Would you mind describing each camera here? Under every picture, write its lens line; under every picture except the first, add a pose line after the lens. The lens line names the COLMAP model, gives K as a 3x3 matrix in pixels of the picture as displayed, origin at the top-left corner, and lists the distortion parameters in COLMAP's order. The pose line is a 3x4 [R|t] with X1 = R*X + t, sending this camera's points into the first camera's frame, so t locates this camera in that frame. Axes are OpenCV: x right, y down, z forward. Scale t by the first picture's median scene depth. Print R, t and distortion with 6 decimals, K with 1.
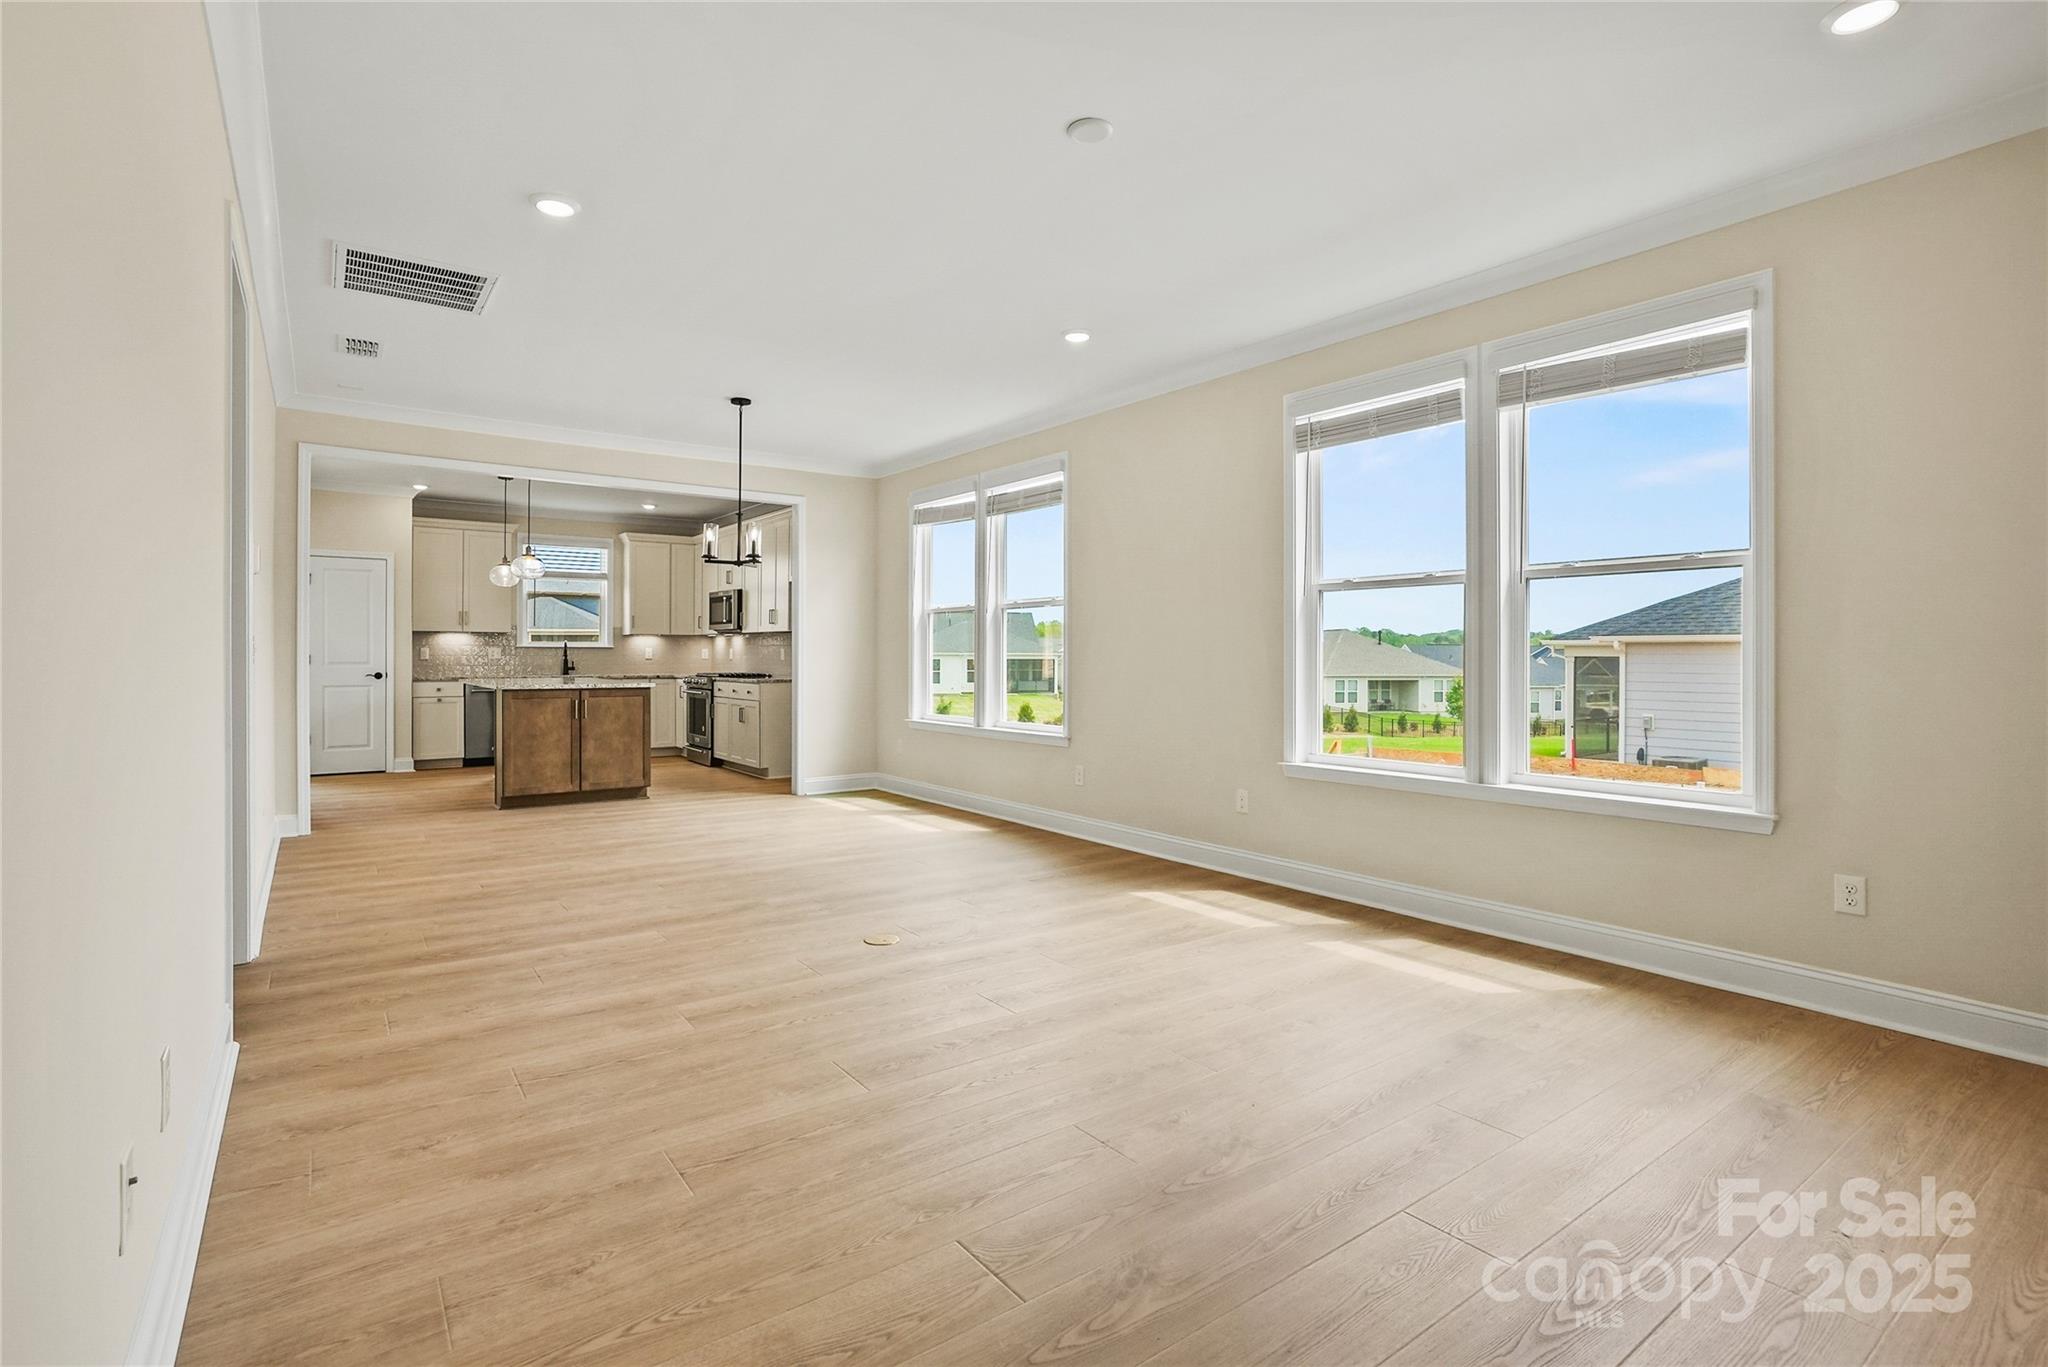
lens RADIAL K [[969.9, 0, 1018.4], [0, 969.9, 655.7], [0, 0, 1]] dist [-0.044565, 0.027043]
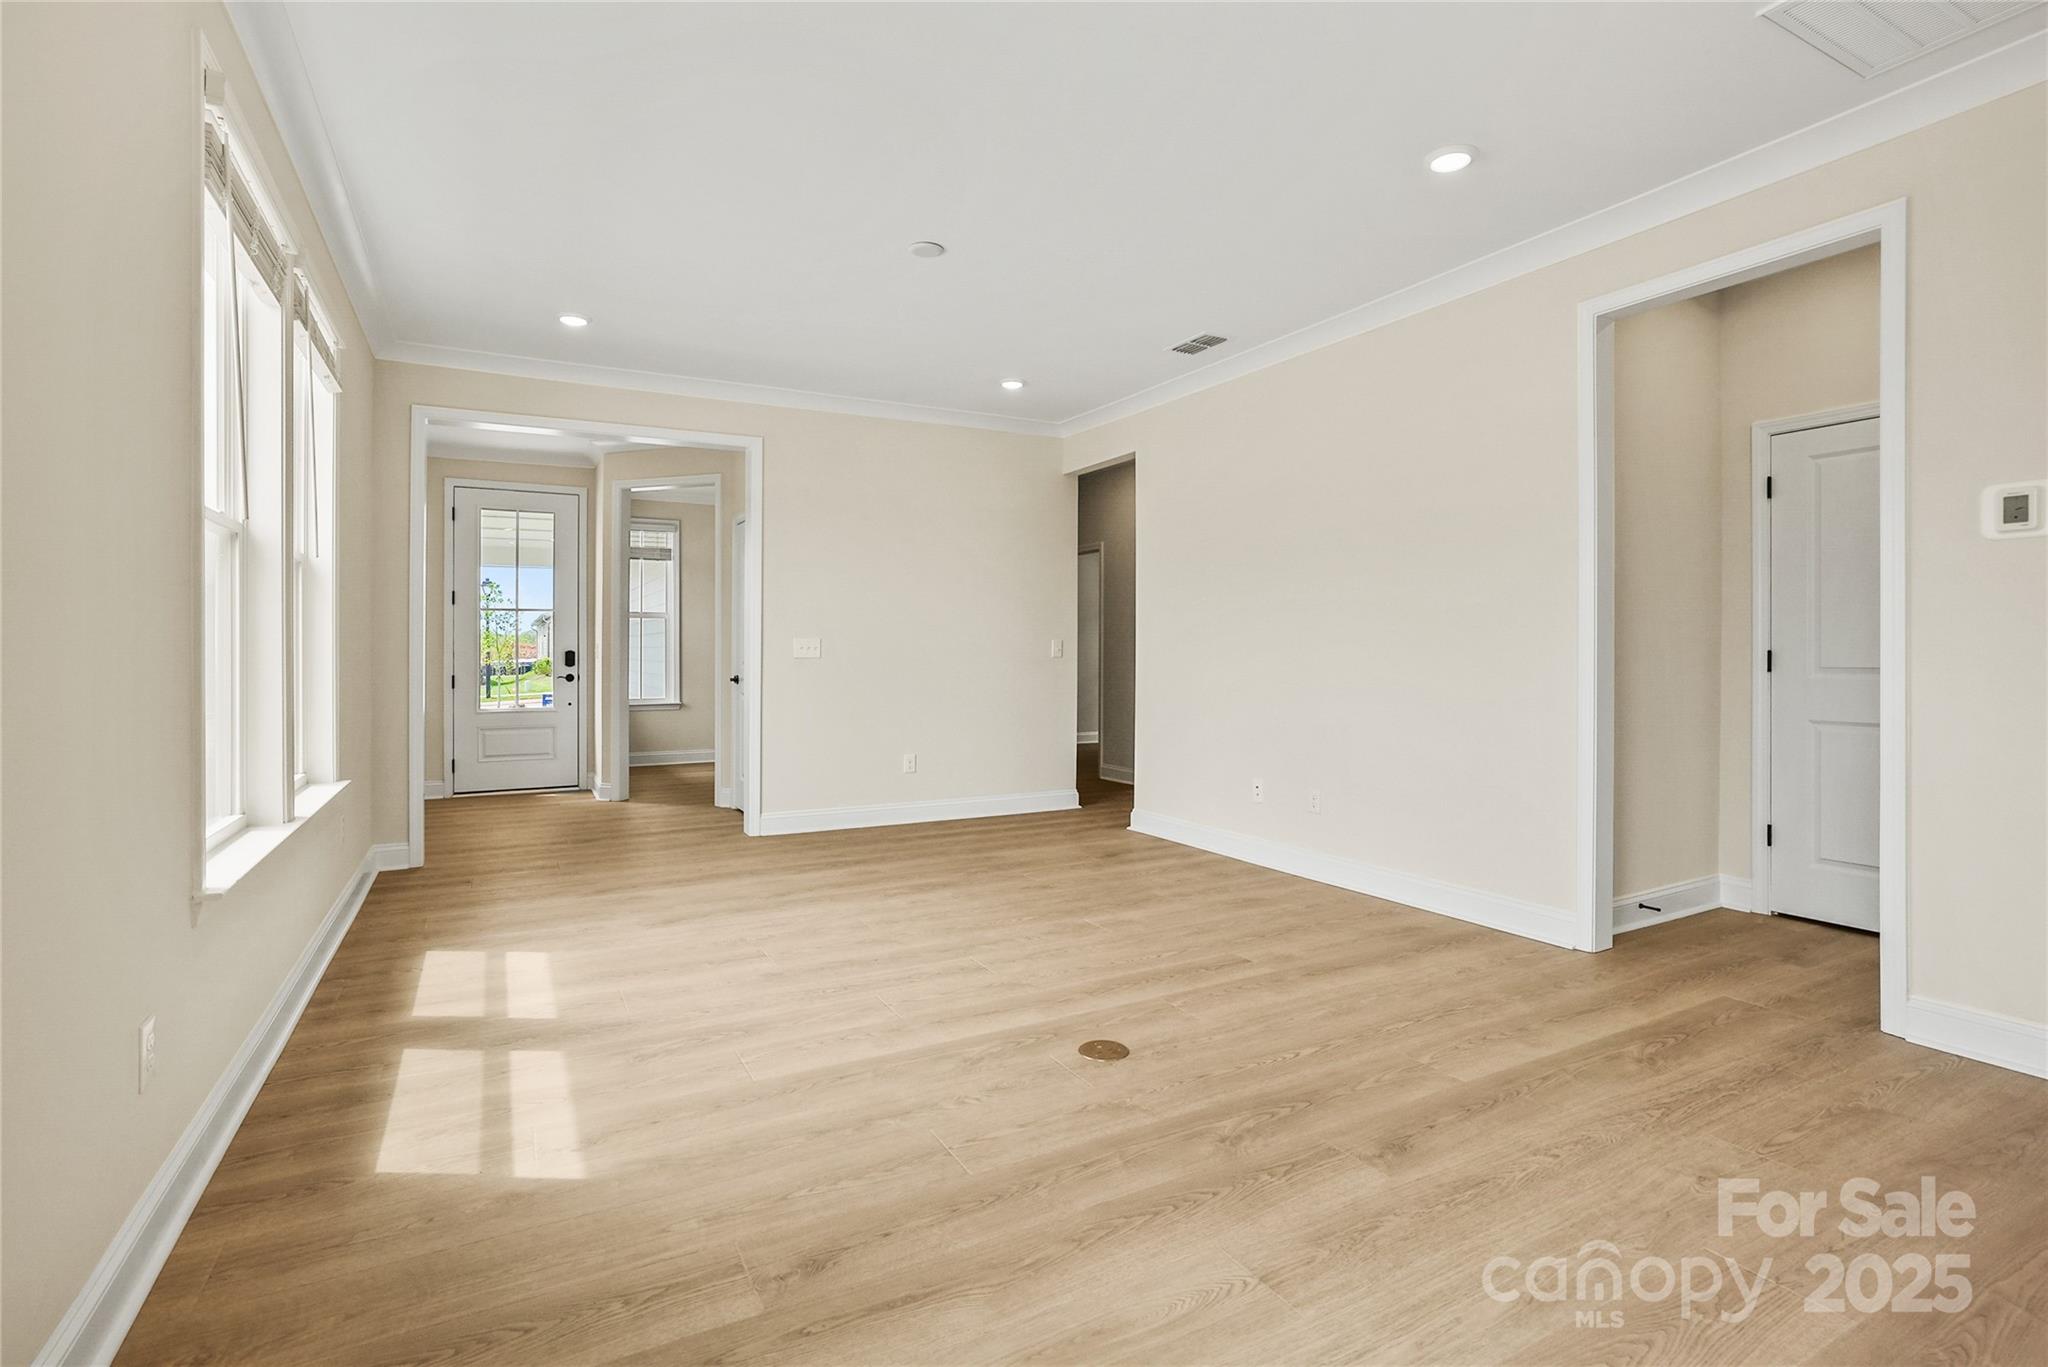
lens RADIAL K [[973.8, 0, 1021.0], [0, 973.8, 652.9], [0, 0, 1]] dist [-0.046134, 0.026750]
pose [[-0.990883, -0.002609, 0.134701, -0.091610], [-0.002398, 0.999996, 0.001728, 0.001772], [-0.134705, 0.001389, -0.990885, 0.887038]]
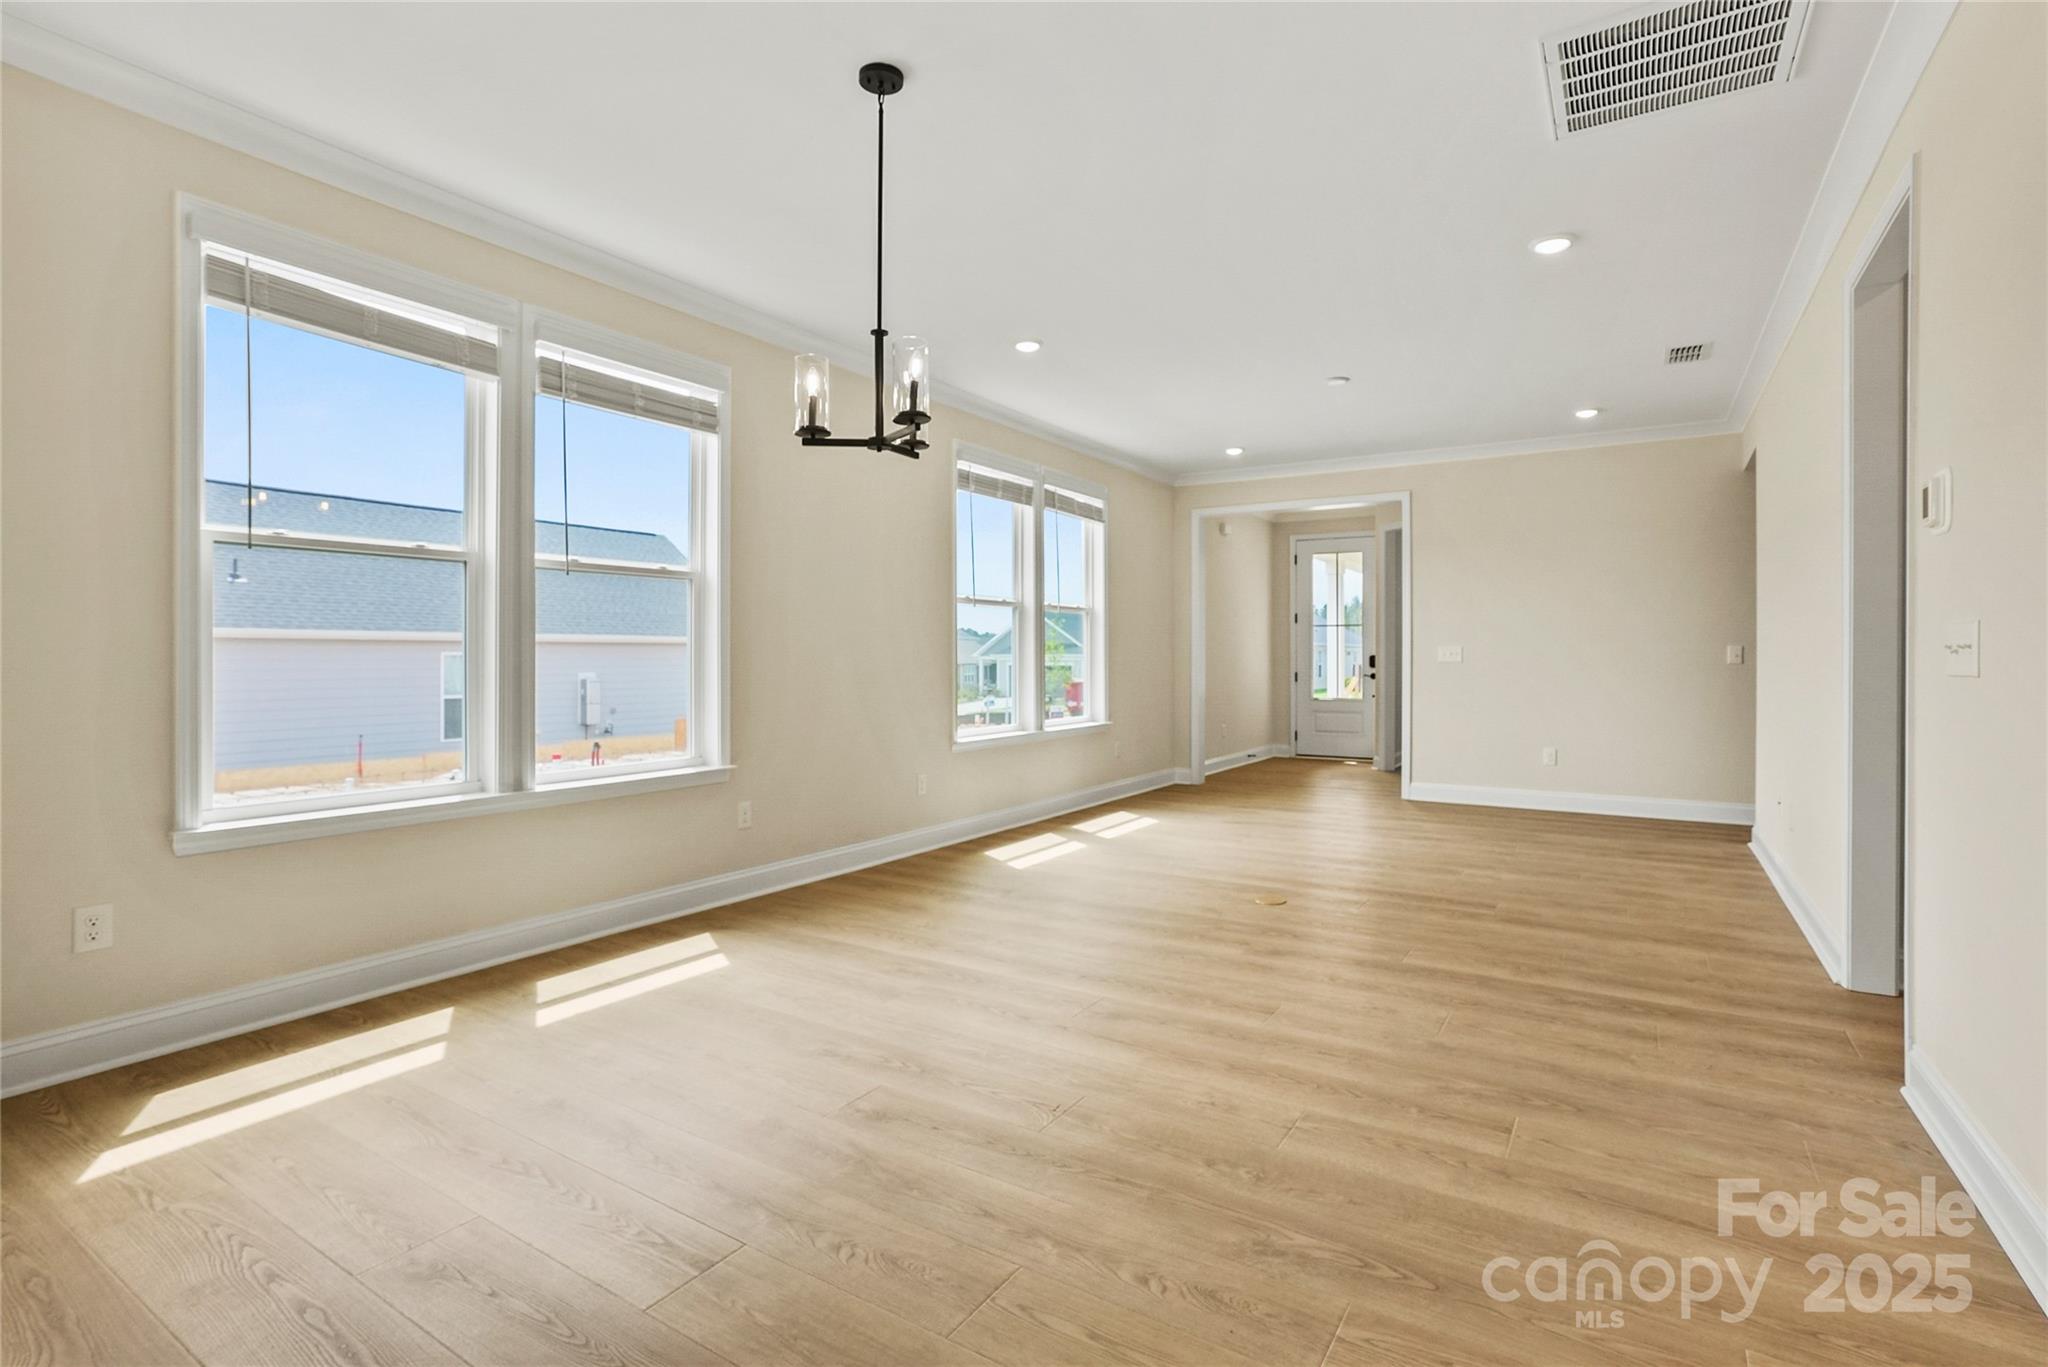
lens RADIAL K [[973.8, 0, 1021.0], [0, 973.8, 652.9], [0, 0, 1]] dist [-0.046134, 0.026750]
pose [[-0.360600, -0.001760, 0.932719, -0.579724], [-0.003084, 0.999995, 0.000695, -0.000897], [-0.932715, -0.002626, -0.360604, 0.882712]]
